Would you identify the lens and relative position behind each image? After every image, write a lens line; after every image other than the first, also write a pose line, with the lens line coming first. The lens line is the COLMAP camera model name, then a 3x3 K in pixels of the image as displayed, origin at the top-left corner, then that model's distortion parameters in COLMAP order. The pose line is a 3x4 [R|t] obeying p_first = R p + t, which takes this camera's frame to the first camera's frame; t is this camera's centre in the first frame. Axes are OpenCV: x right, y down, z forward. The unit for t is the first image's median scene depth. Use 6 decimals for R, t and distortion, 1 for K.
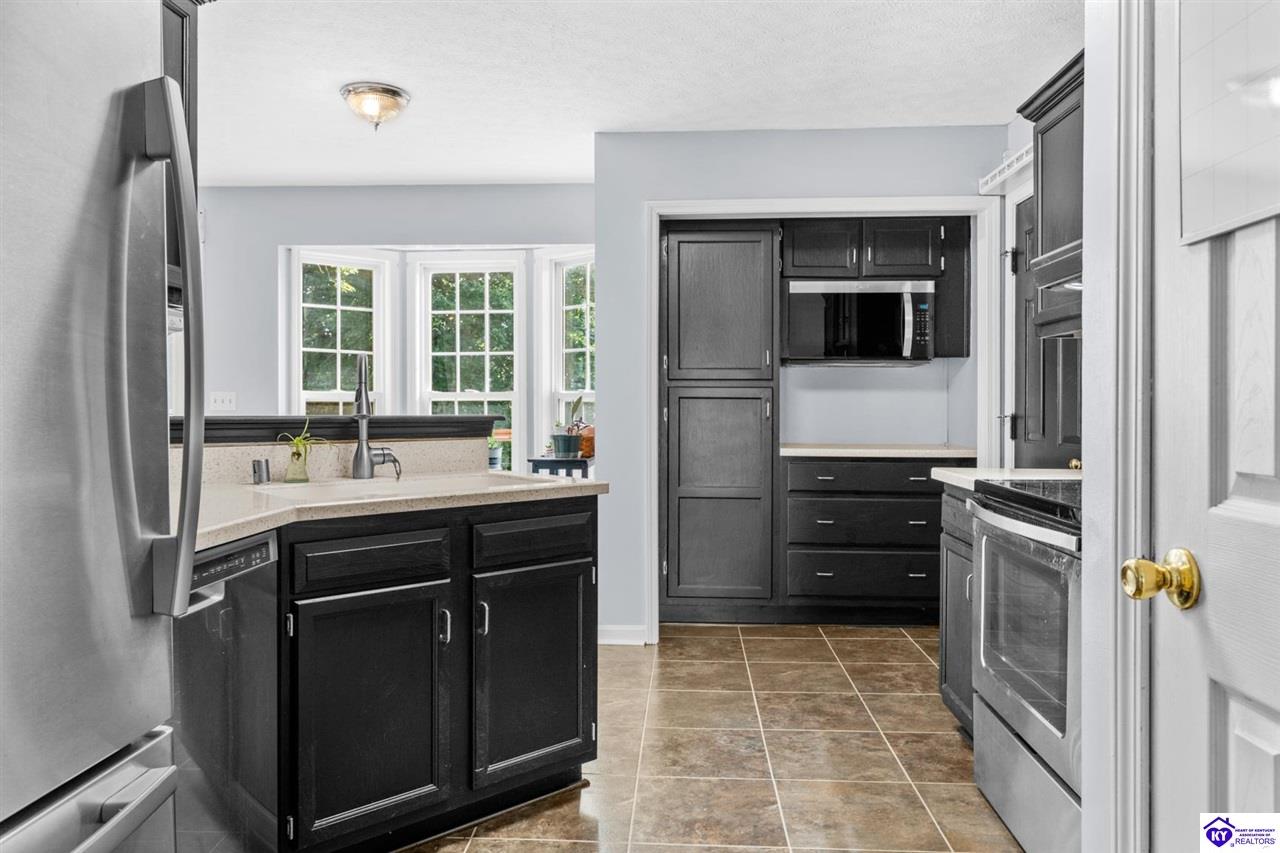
lens RADIAL K [[872.1, 0, 640.7], [0, 872.1, 420.5], [0, 0, 1]] dist [-0.001632, 0.001365]
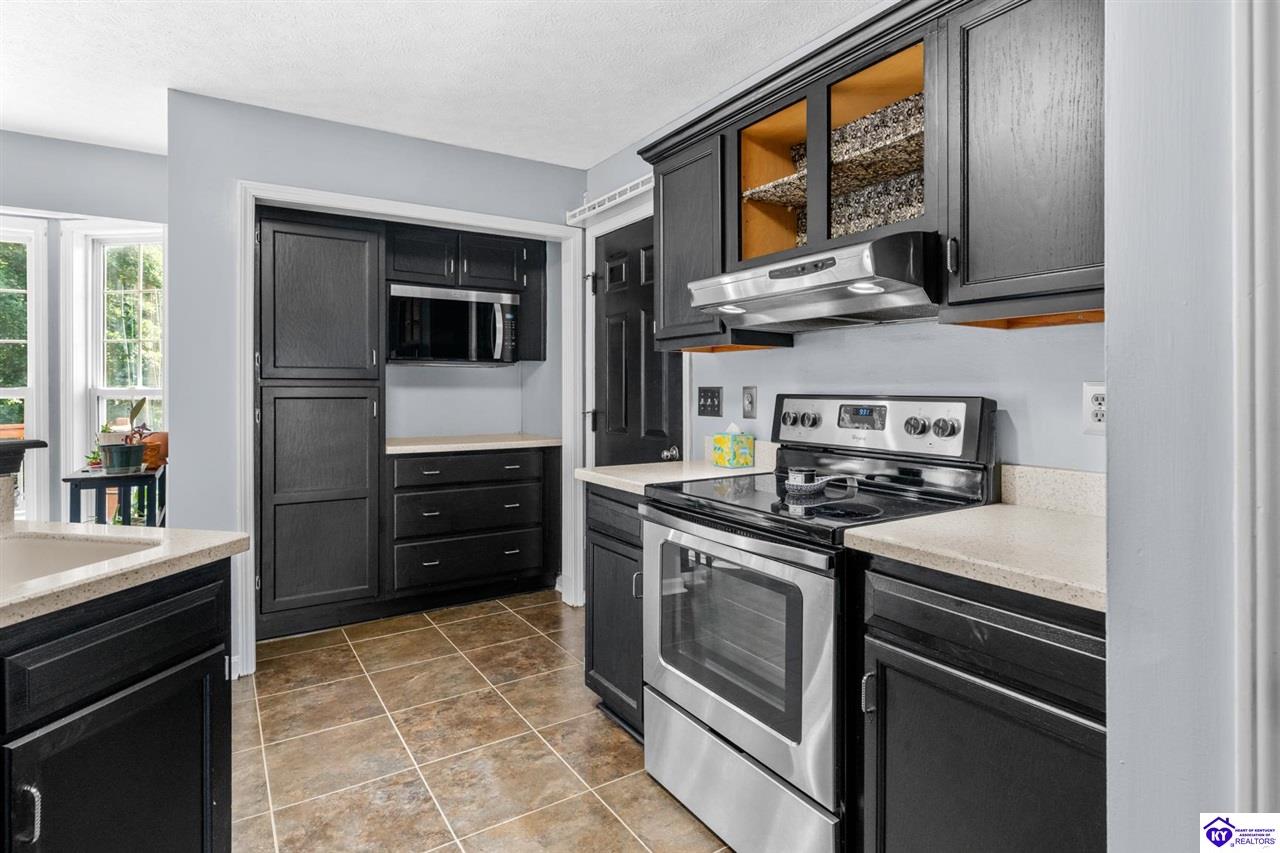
lens RADIAL K [[660.3, 0, 636.7], [0, 660.3, 389.7], [0, 0, 1]] dist [-0.004921, 0.001688]
pose [[0.811976, -0.003291, 0.583681, -0.059367], [0.012105, 0.999864, -0.011203, -0.025146], [-0.583565, 0.016162, 0.811906, 0.224955]]
